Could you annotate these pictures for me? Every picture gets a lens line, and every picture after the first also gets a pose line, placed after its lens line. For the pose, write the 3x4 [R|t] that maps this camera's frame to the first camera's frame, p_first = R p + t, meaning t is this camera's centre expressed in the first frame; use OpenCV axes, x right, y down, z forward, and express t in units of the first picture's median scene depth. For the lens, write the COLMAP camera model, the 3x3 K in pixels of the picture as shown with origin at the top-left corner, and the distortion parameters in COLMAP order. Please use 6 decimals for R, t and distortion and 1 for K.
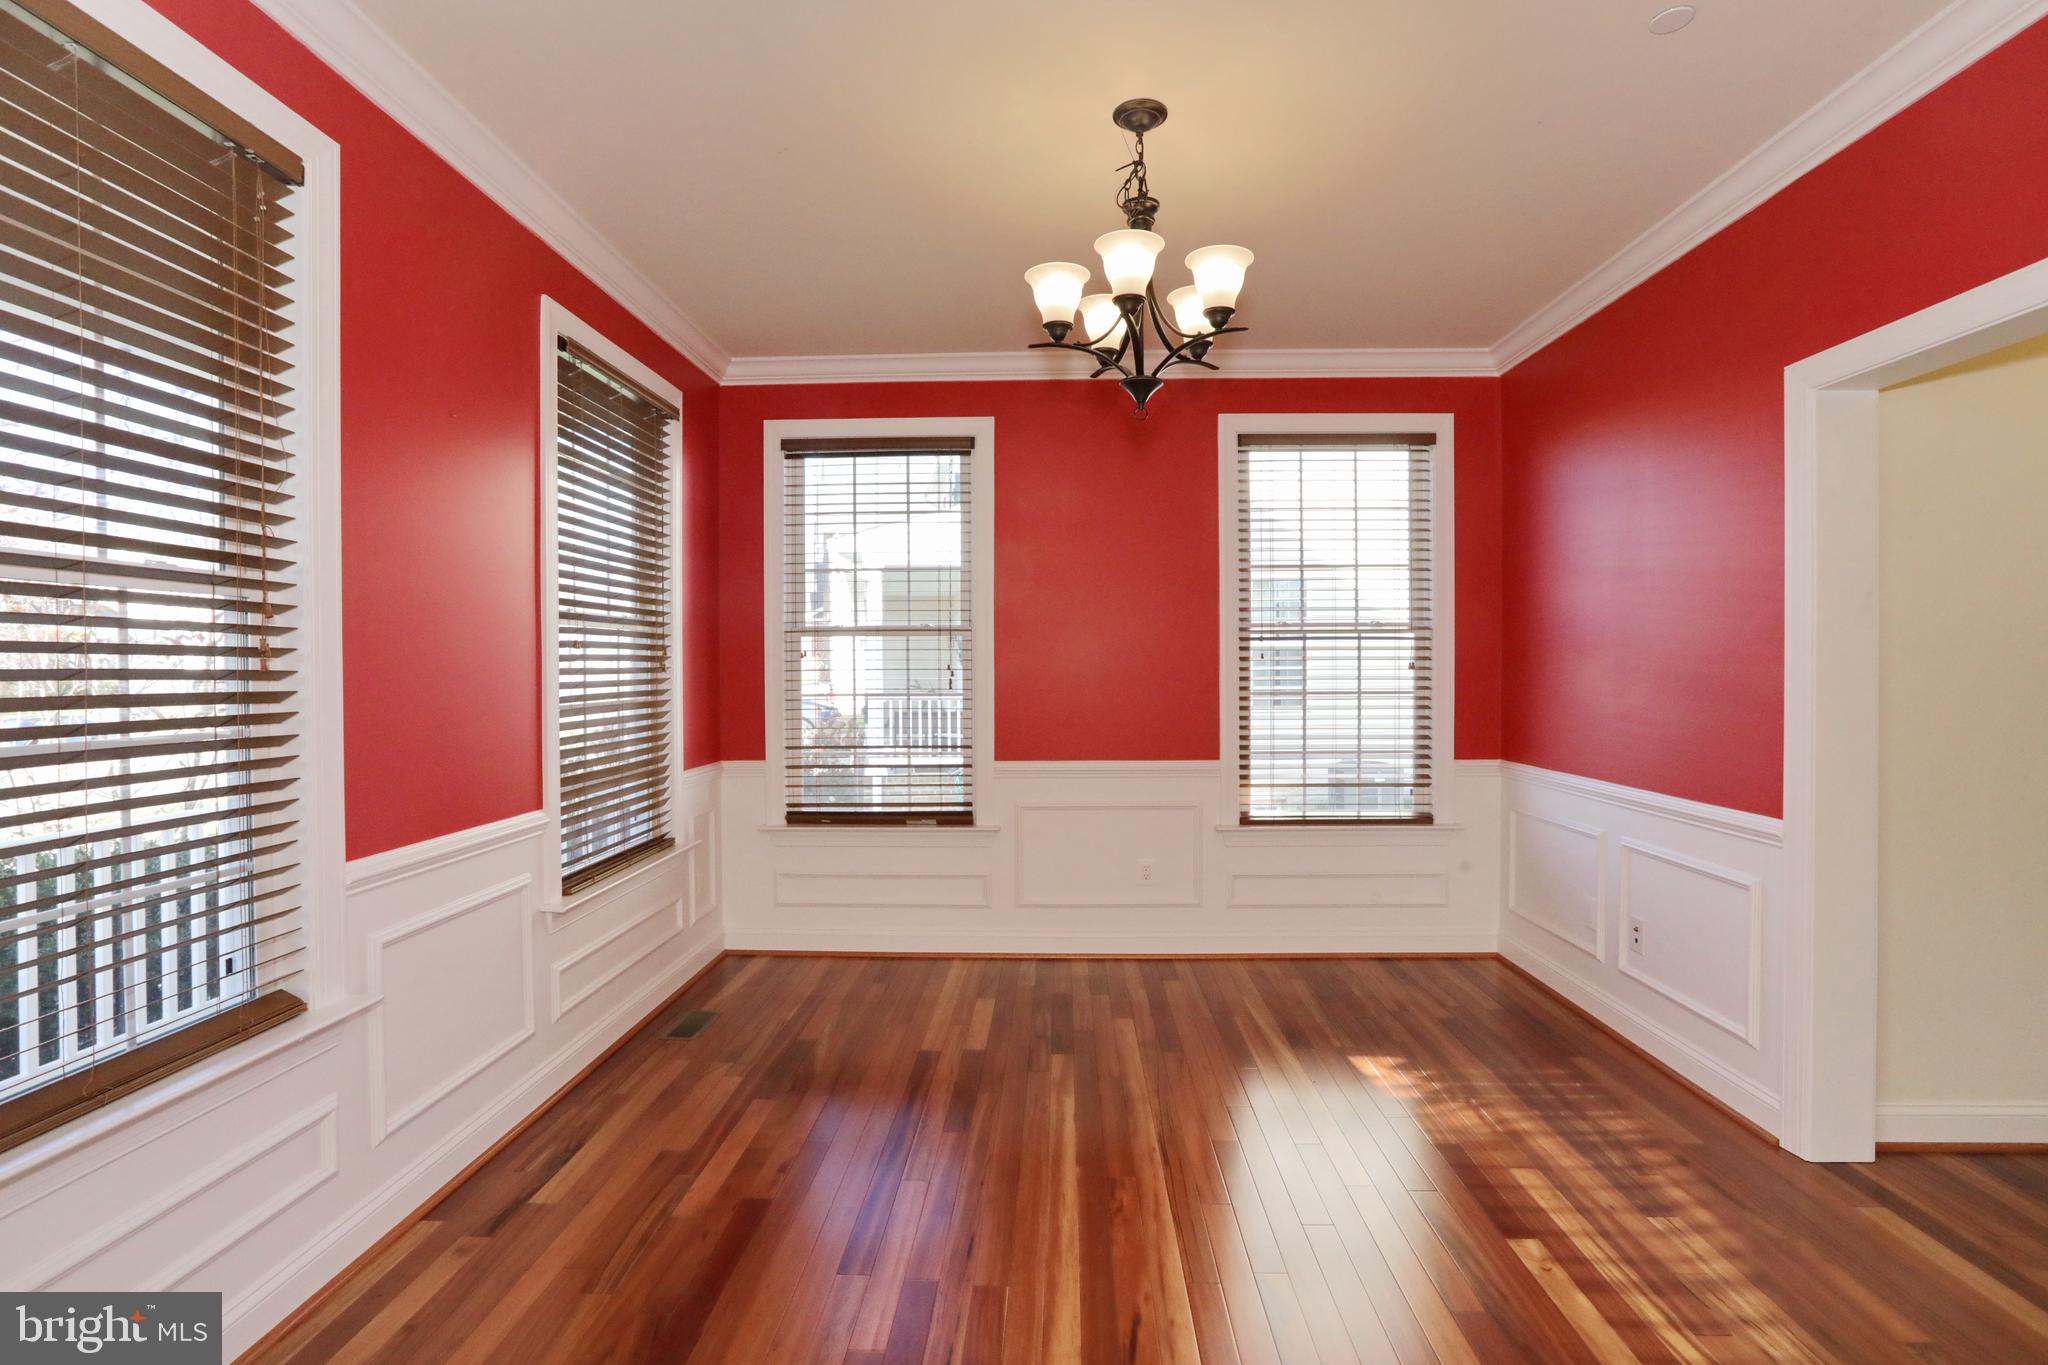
lens RADIAL K [[932.5, 0, 1048.6], [0, 932.5, 678.2], [0, 0, 1]] dist [-0.058116, 0.018229]
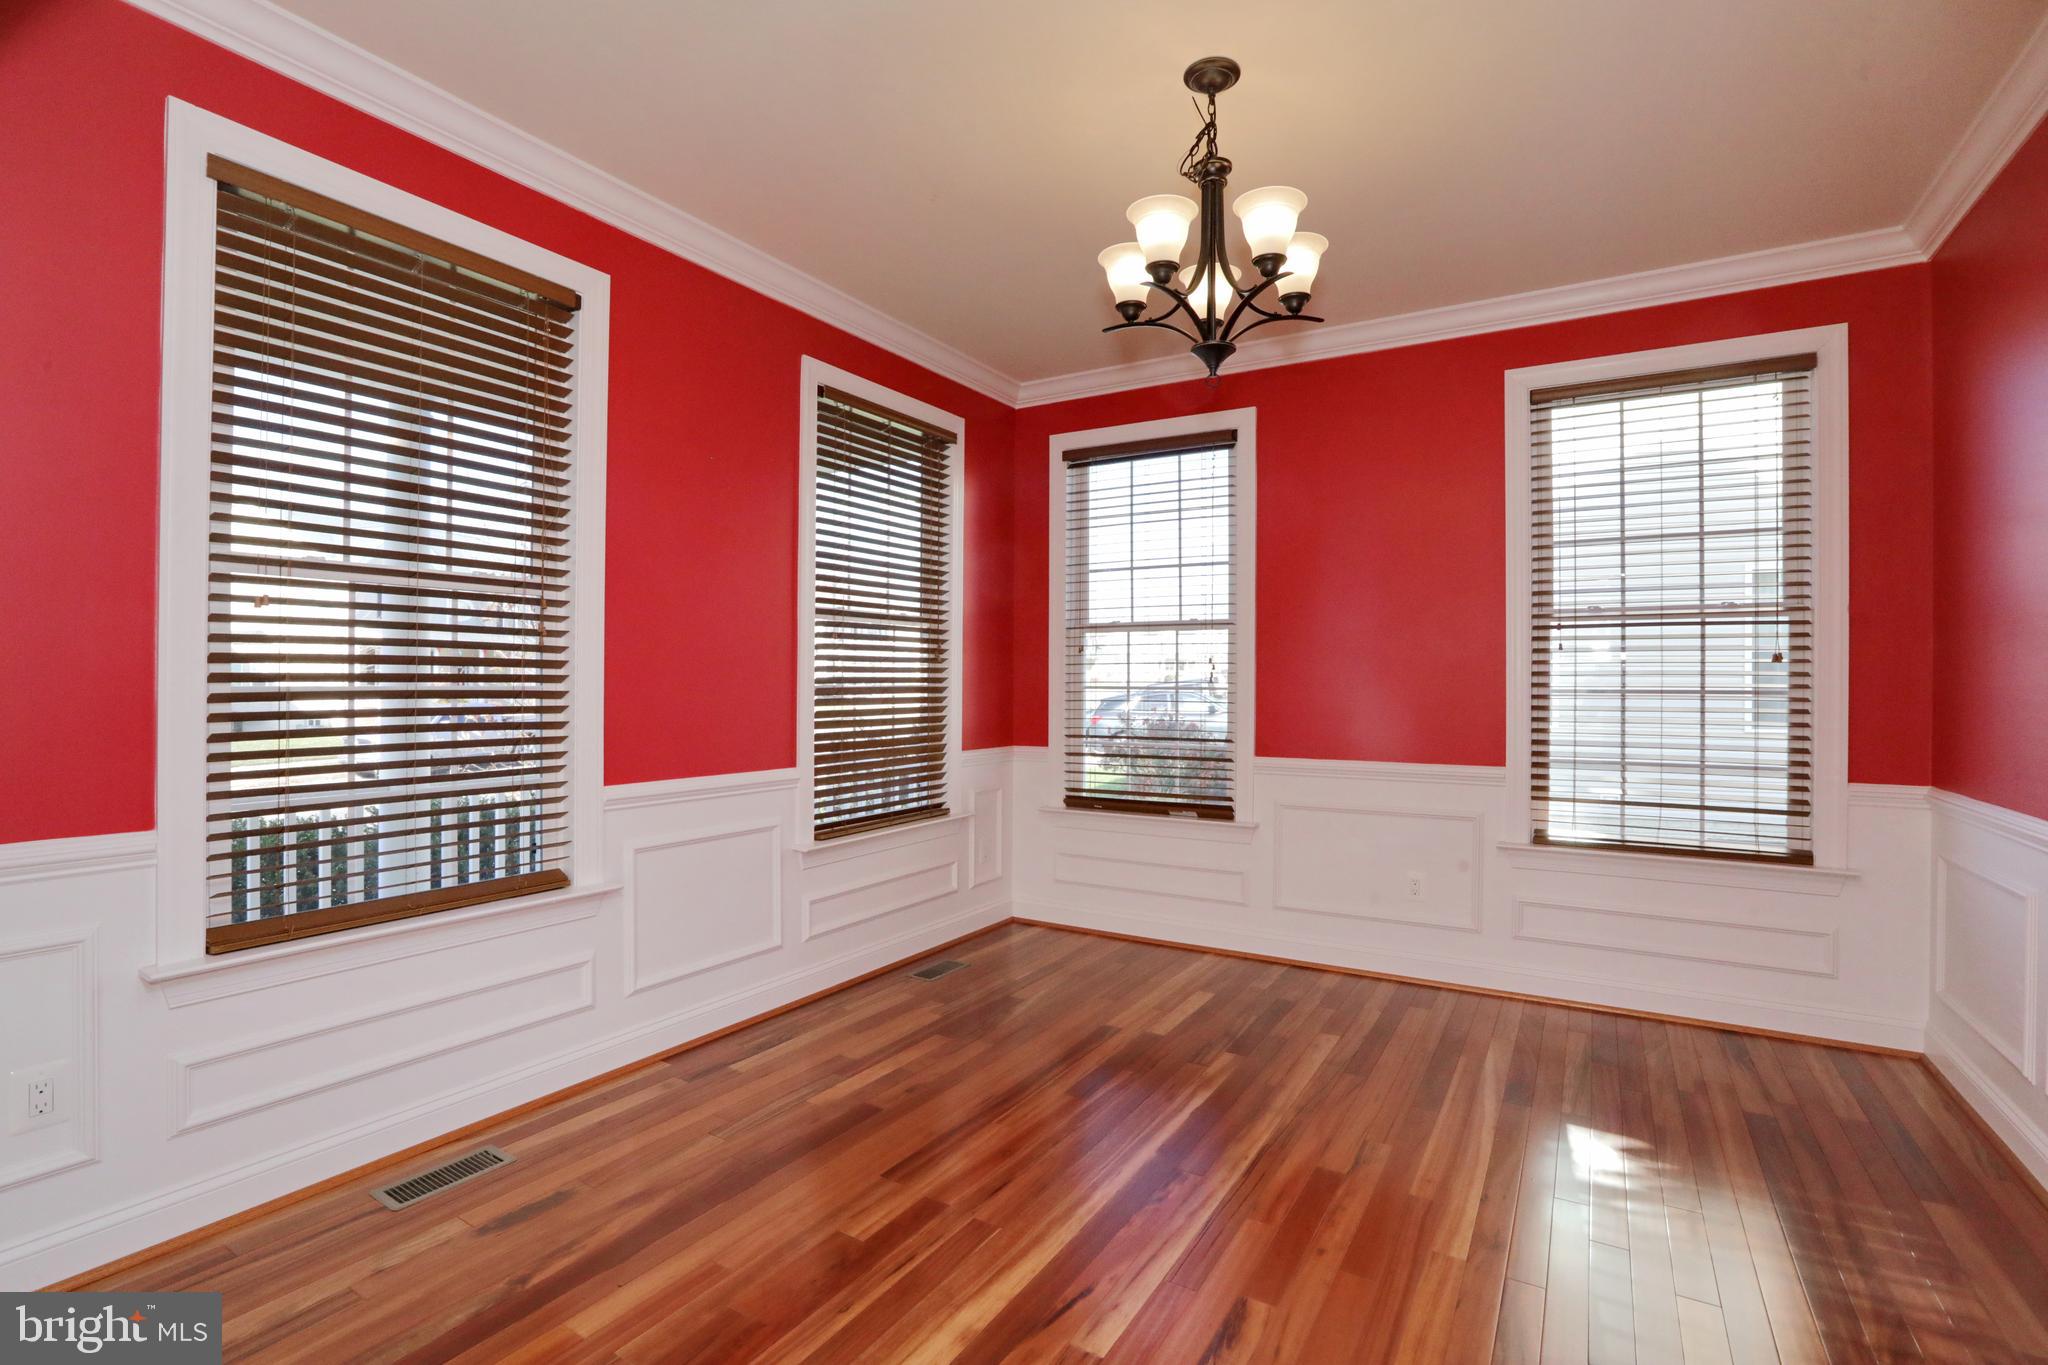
lens RADIAL K [[932.5, 0, 1048.6], [0, 932.5, 678.2], [0, 0, 1]] dist [-0.058116, 0.018229]
pose [[0.872815, 0.006438, -0.488009, 0.234372], [-0.013184, 0.999859, -0.010389, 0.020236], [0.487873, 0.015501, 0.872777, 0.044064]]
